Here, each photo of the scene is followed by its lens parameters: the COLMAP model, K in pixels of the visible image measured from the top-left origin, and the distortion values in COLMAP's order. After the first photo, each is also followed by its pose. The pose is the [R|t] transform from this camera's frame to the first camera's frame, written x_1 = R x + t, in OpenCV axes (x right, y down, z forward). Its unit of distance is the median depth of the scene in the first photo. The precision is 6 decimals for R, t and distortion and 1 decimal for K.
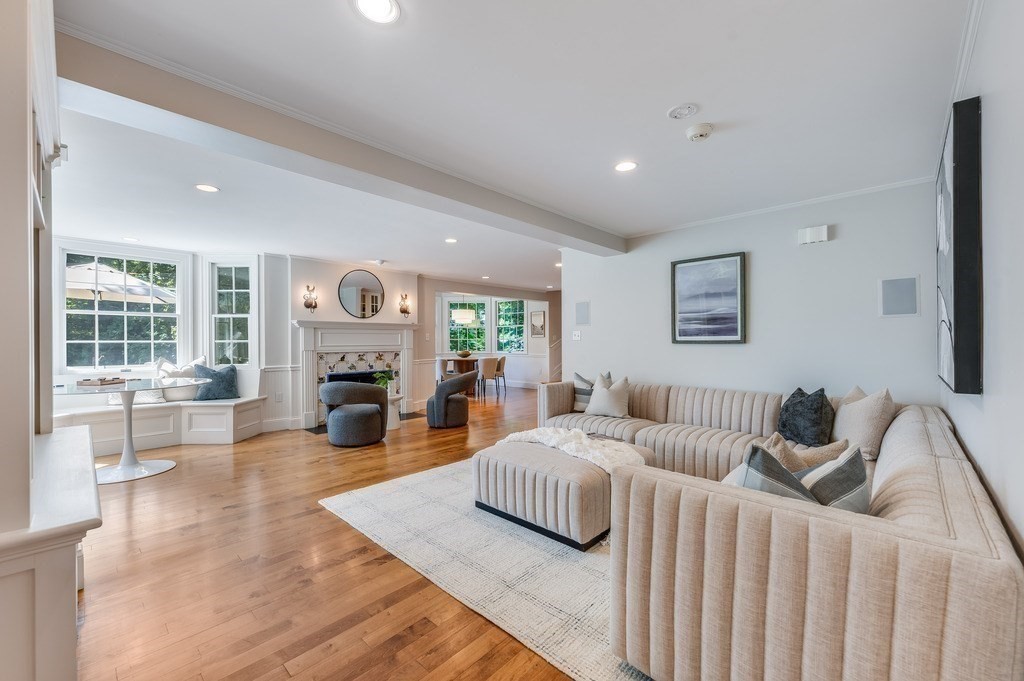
lens RADIAL K [[406.2, 0, 508.4], [0, 406.2, 344.0], [0, 0, 1]] dist [-0.000603, 0.000183]
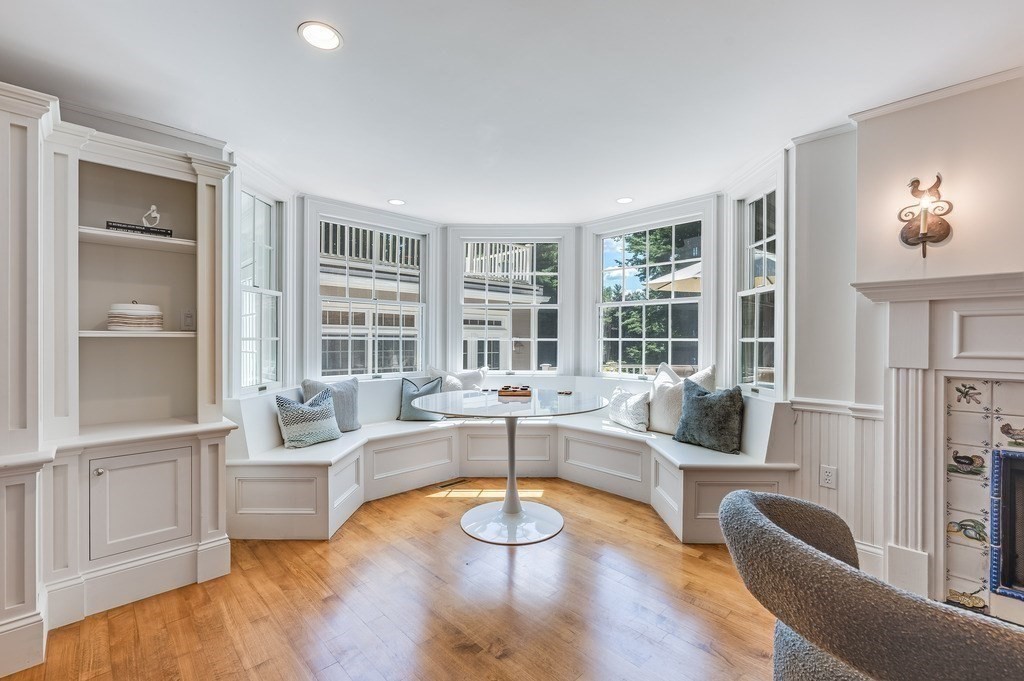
lens RADIAL K [[432.2, 0, 510.4], [0, 432.2, 342.0], [0, 0, 1]] dist [-0.000641, -0.000118]
pose [[-0.042299, 0.008891, -0.999065, -0.101560], [-0.010705, 0.999899, 0.009352, -0.005320], [0.999048, 0.011090, -0.042200, 0.607858]]
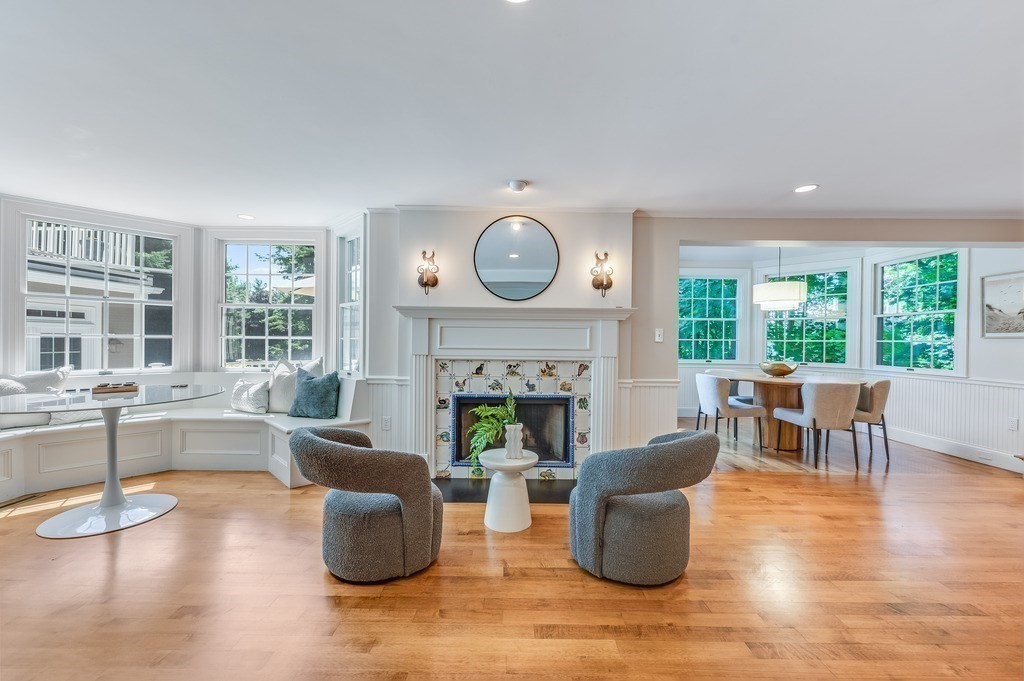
lens RADIAL K [[406.2, 0, 508.4], [0, 406.2, 344.0], [0, 0, 1]] dist [-0.000603, 0.000183]
pose [[0.683131, 0.017204, -0.730093, 0.047684], [-0.019443, 0.999797, 0.005367, -0.005765], [0.730037, 0.010529, 0.683327, 0.602734]]
